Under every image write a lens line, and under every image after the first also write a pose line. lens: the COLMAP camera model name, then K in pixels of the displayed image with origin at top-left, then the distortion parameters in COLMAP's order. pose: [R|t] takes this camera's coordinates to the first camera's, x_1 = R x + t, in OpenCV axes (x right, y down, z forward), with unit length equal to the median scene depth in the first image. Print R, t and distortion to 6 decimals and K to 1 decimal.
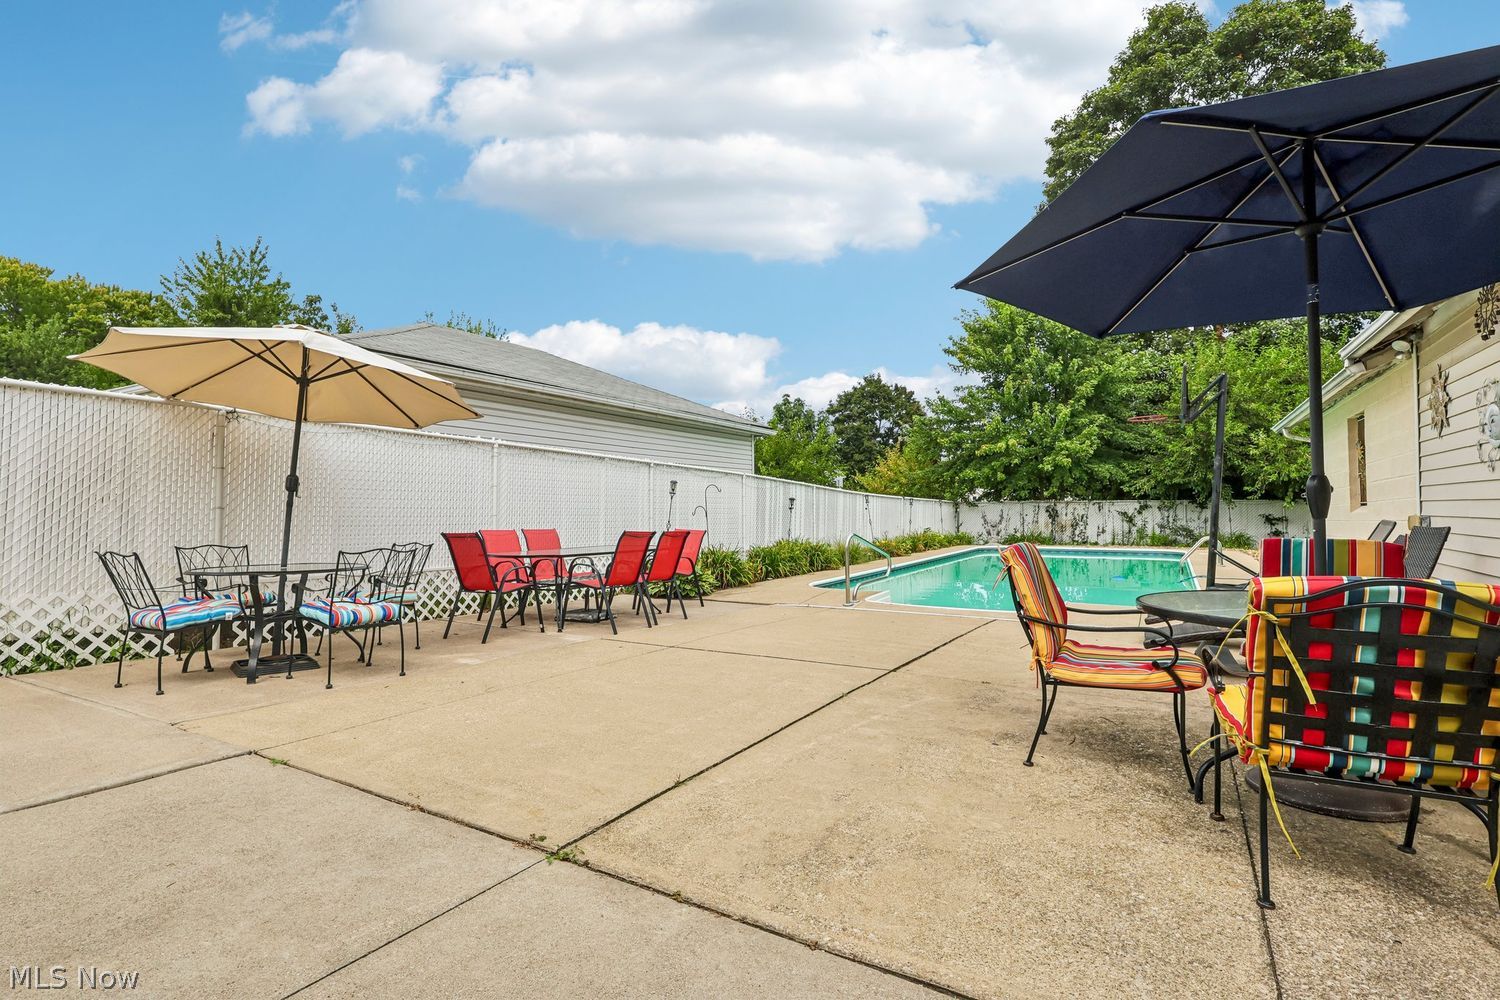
lens RADIAL K [[708.3, 0, 740.7], [0, 708.3, 507.6], [0, 0, 1]] dist [-0.000851, 0.000444]
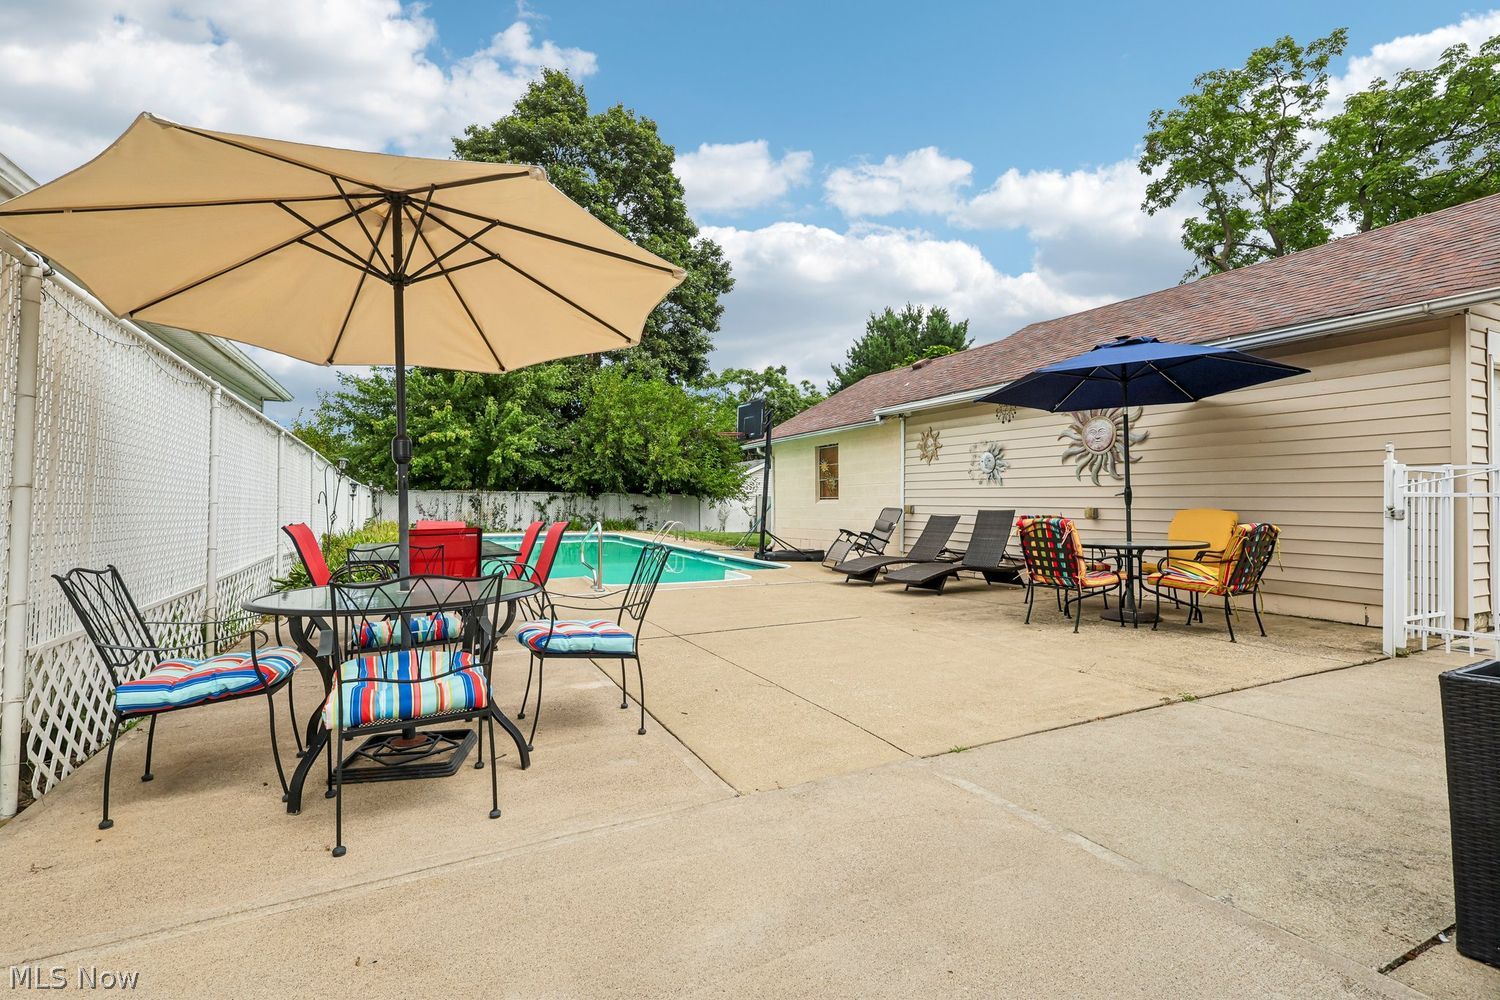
lens RADIAL K [[689.1, 0, 779.3], [0, 689.1, 499.9], [0, 0, 1]] dist [0.001993, 0.000255]
pose [[0.514689, 0.009386, 0.857325, -0.220765], [-0.012628, 0.999915, -0.003366, 0.001618], [-0.857284, -0.009093, 0.514764, 0.097819]]
